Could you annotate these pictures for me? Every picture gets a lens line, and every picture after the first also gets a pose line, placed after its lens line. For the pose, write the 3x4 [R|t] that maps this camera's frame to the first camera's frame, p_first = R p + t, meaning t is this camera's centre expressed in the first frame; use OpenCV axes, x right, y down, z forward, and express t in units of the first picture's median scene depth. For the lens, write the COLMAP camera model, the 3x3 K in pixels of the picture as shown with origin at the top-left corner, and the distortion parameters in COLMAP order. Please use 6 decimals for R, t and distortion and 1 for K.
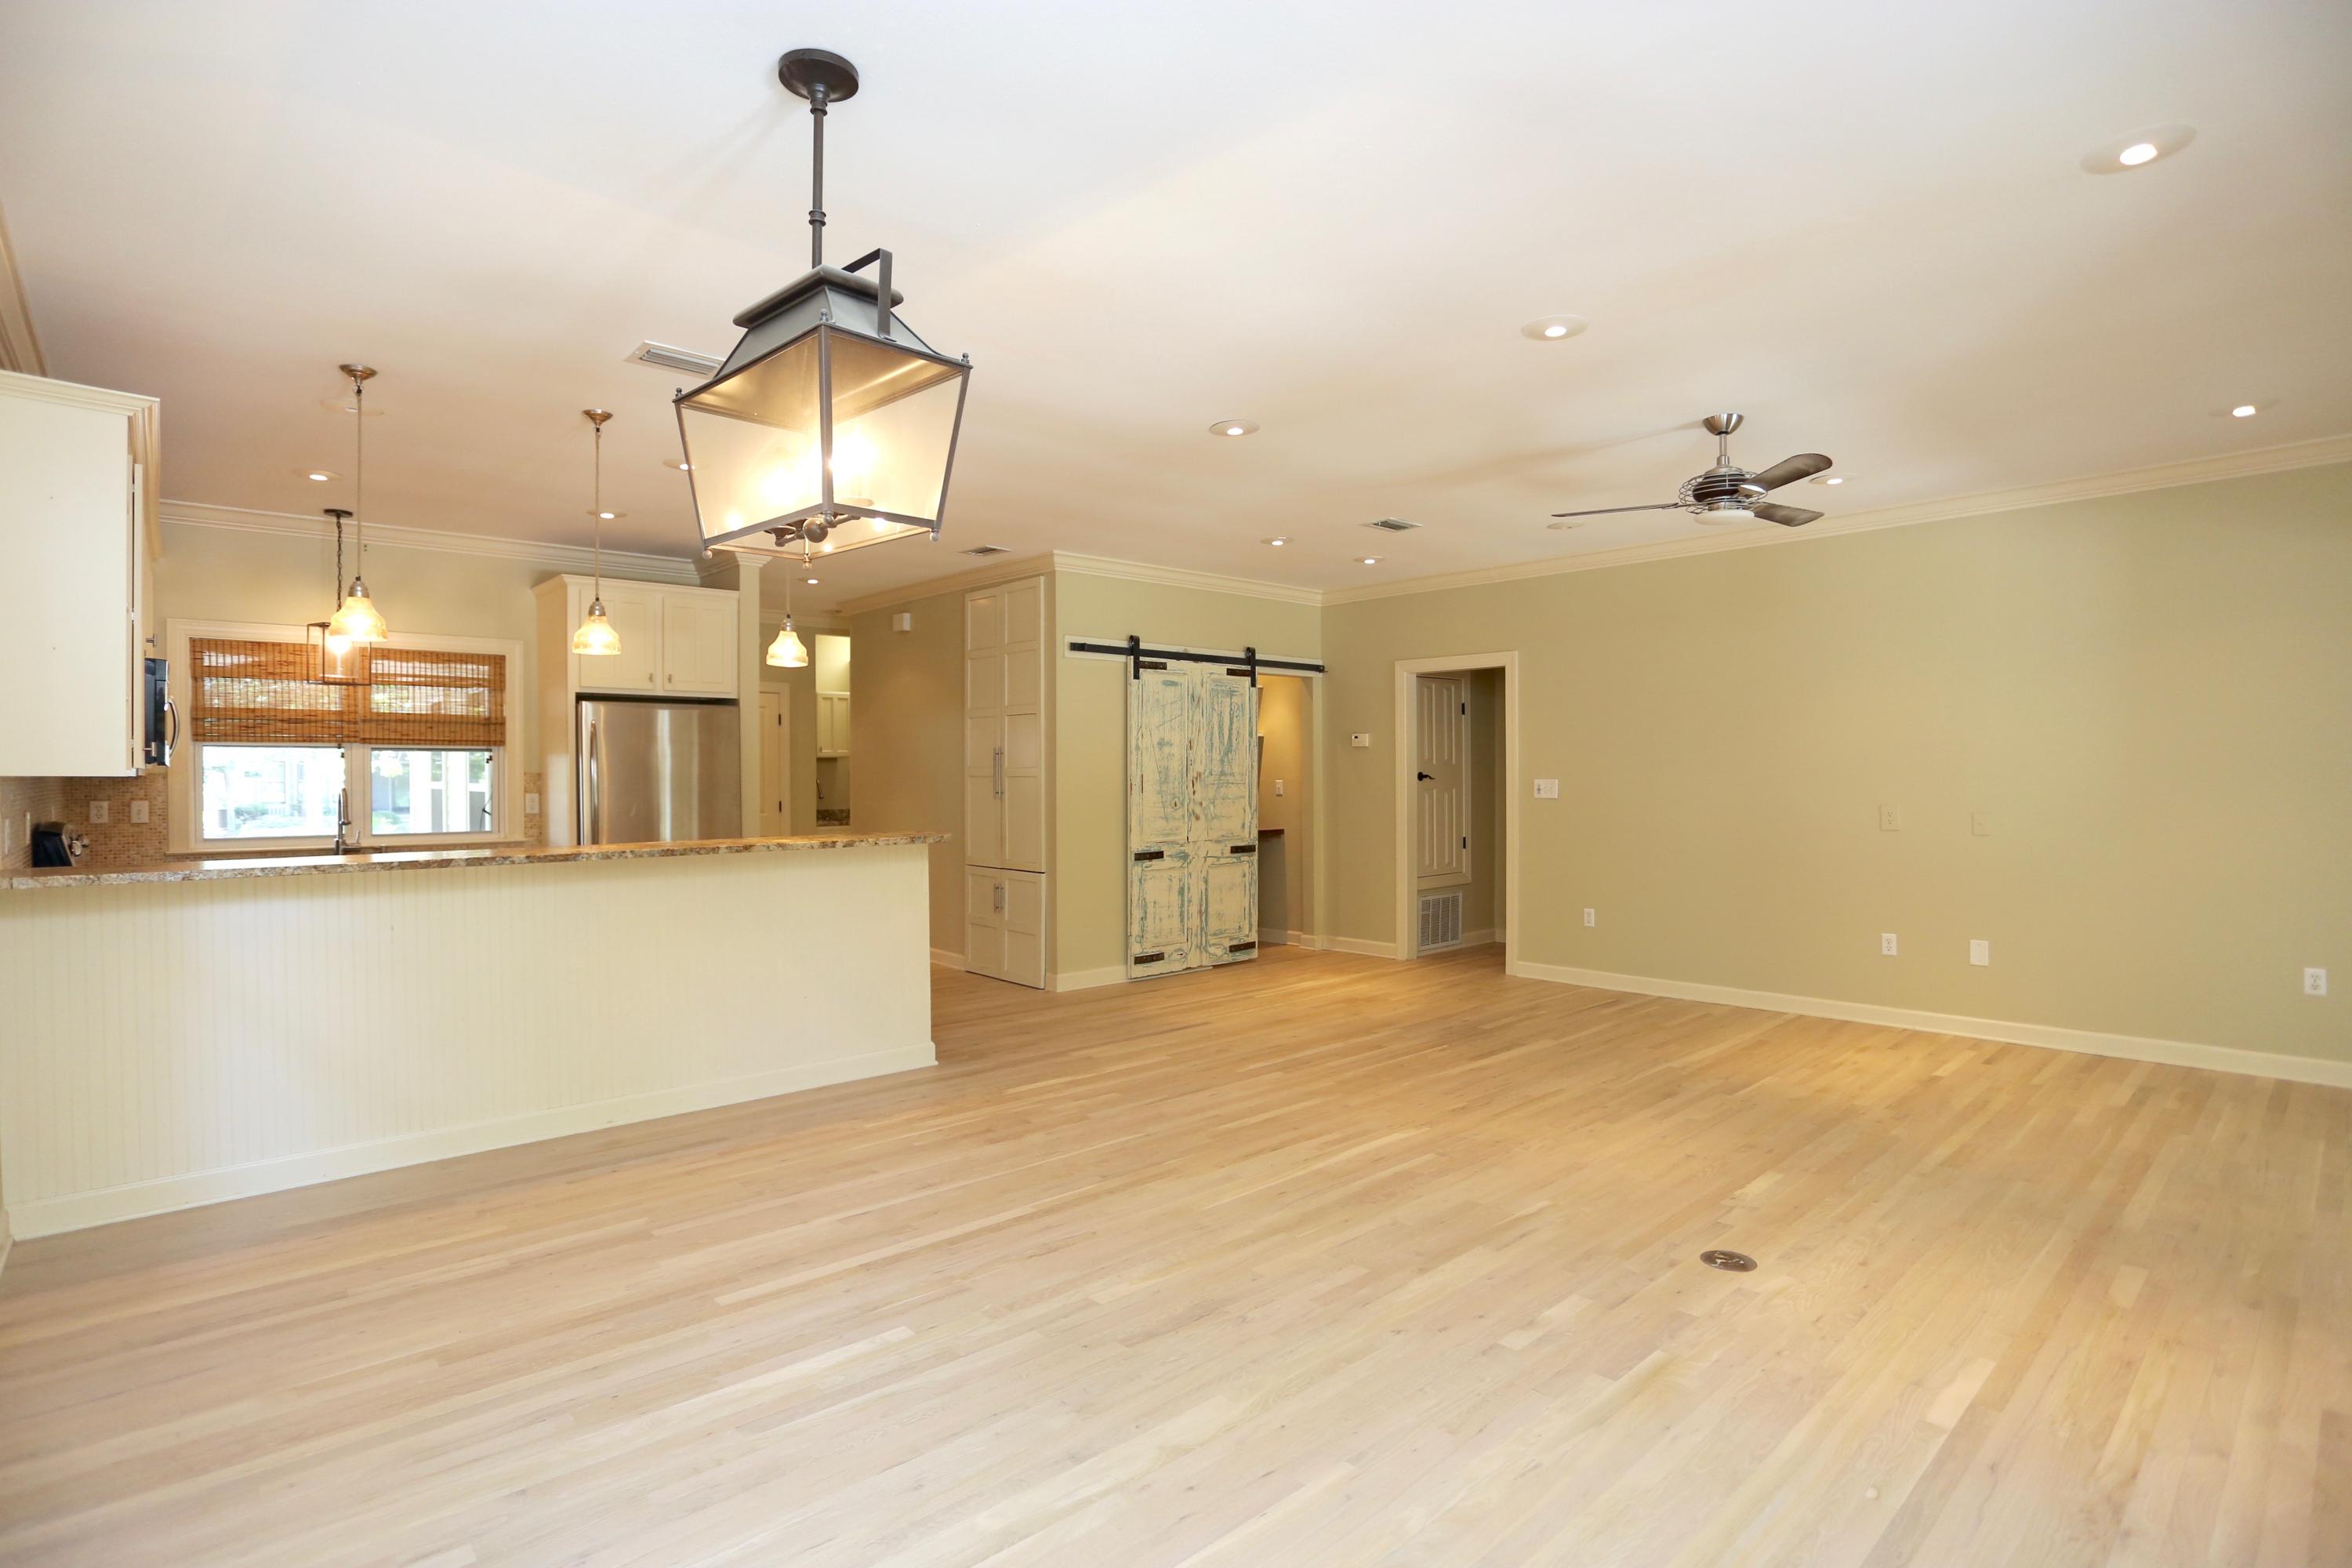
lens RADIAL K [[1152.2, 0, 1164.9], [0, 1152.2, 783.7], [0, 0, 1]] dist [-0.074192, 0.031179]
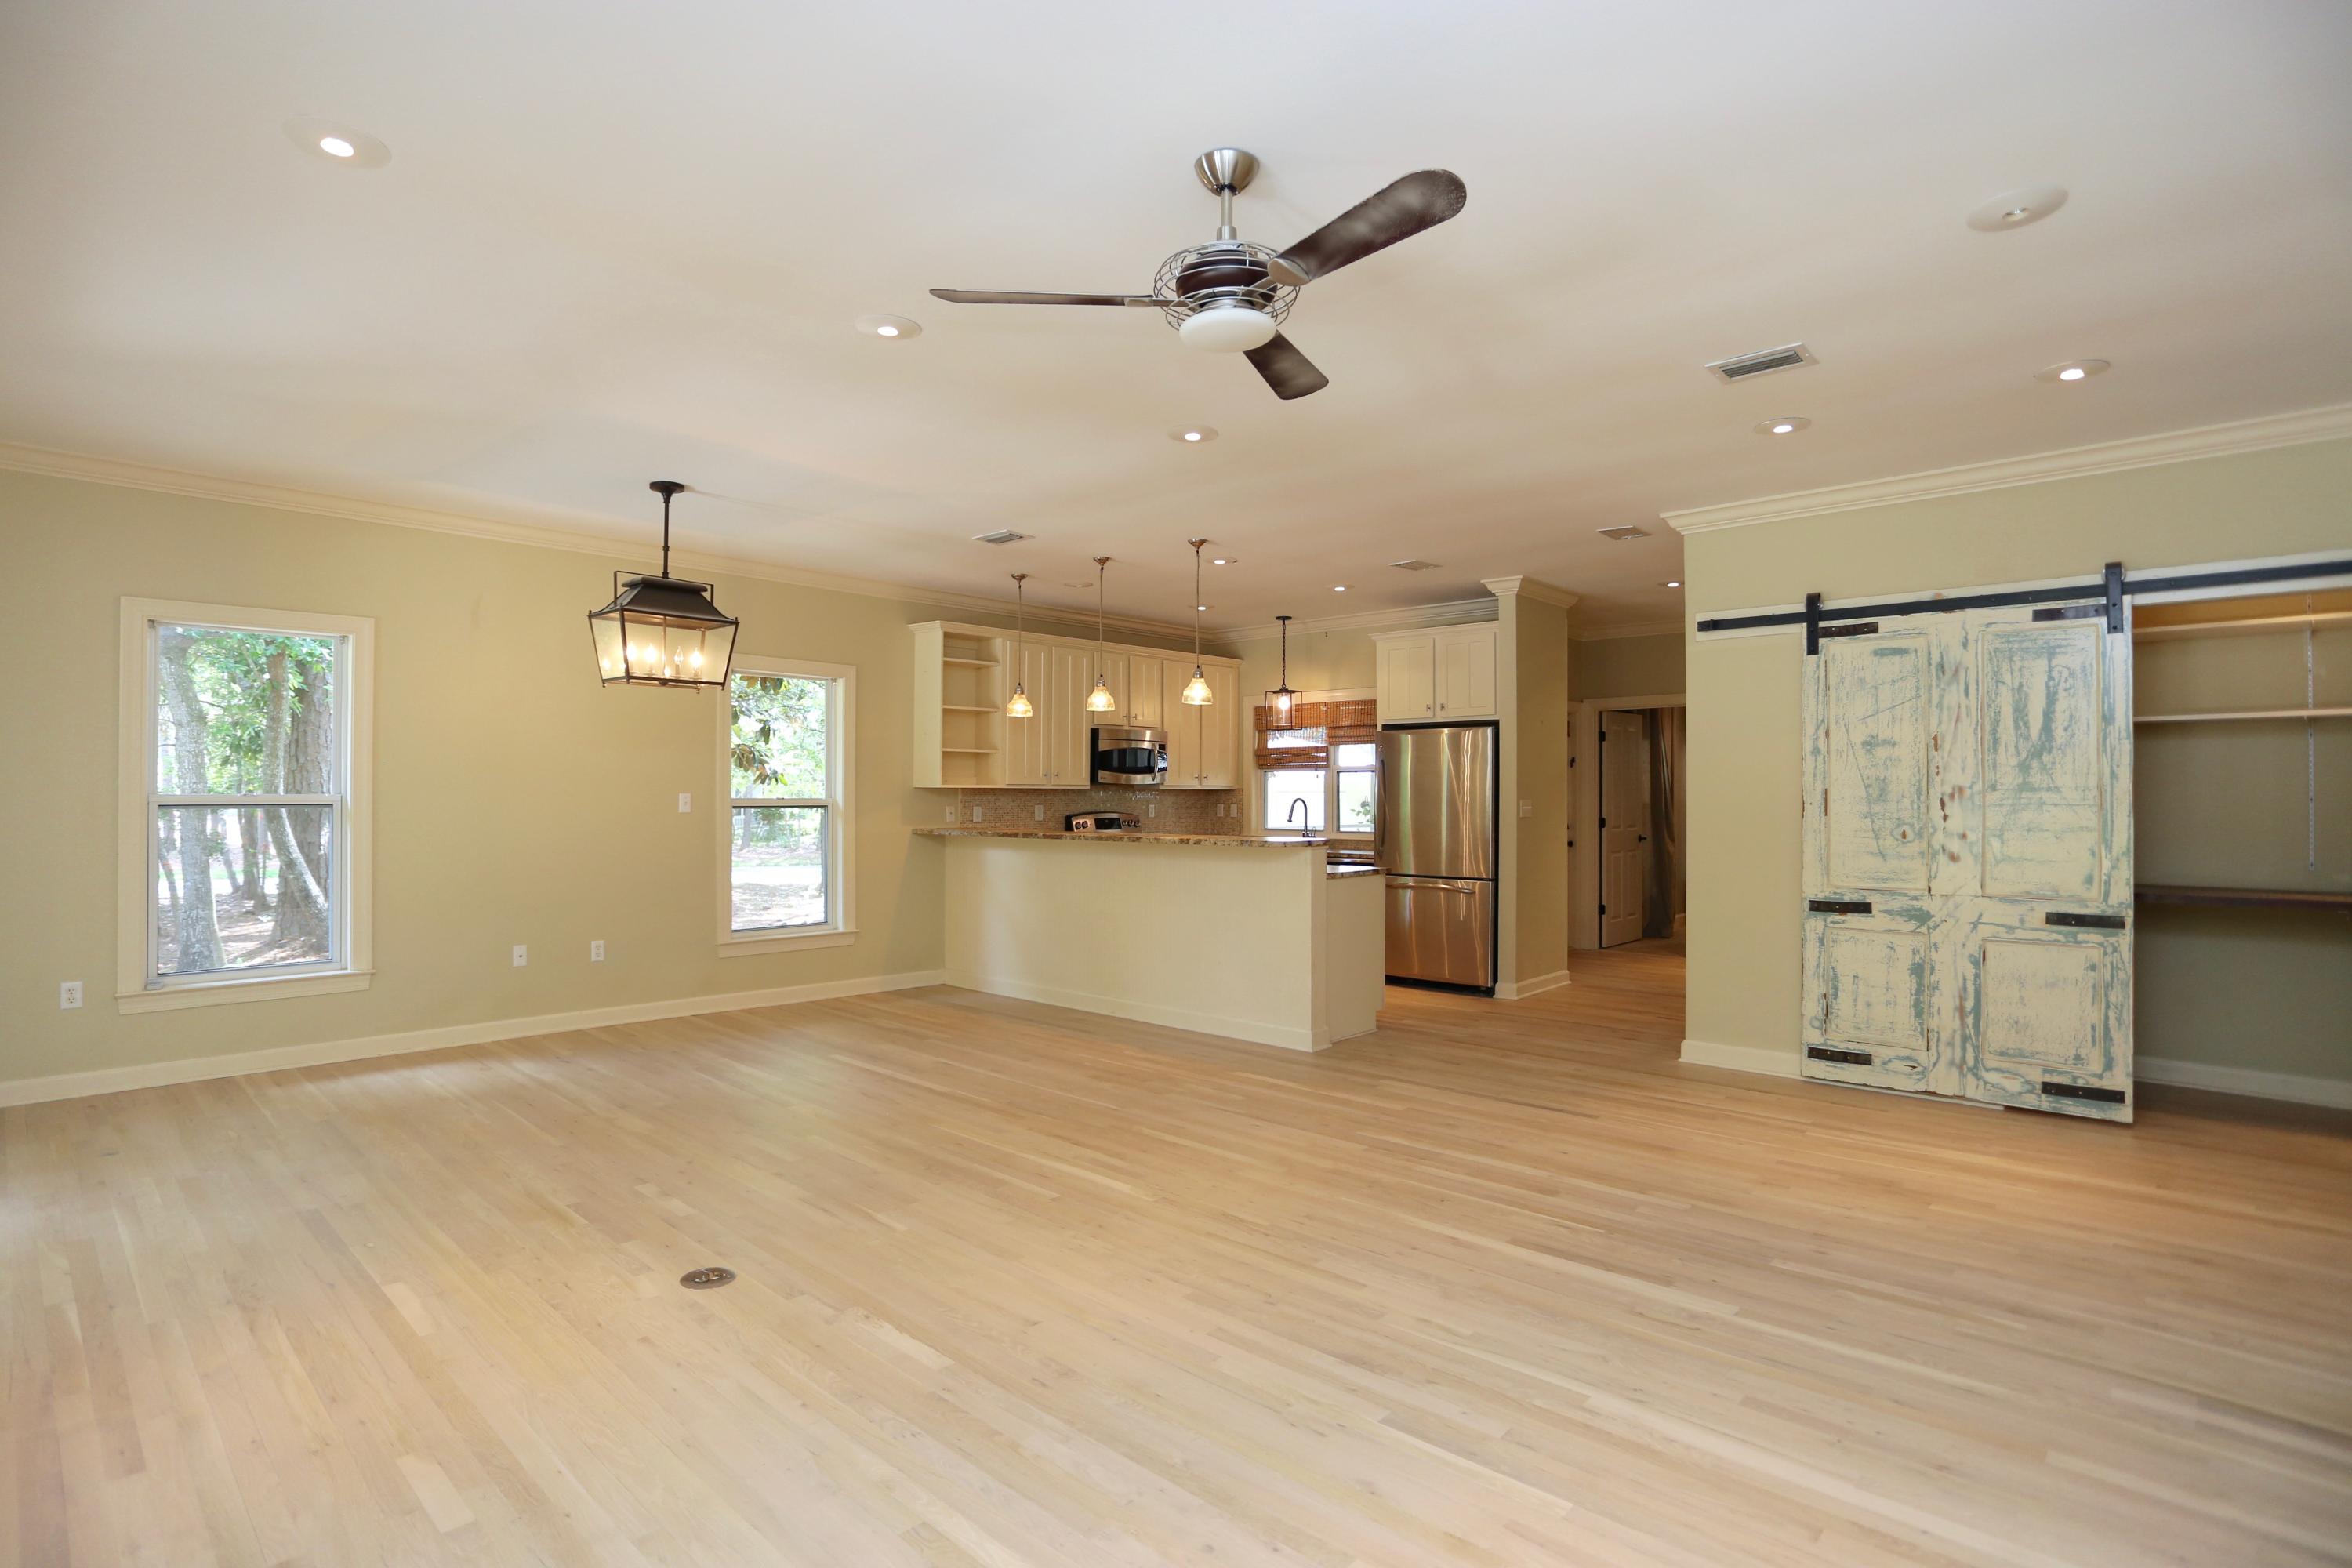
lens RADIAL K [[1152.2, 0, 1164.9], [0, 1152.2, 783.7], [0, 0, 1]] dist [-0.074192, 0.031179]
pose [[0.082278, -0.006735, -0.996587, 0.844921], [-0.012742, 0.999888, -0.007809, -0.001140], [0.996528, 0.013341, 0.082183, 0.730874]]
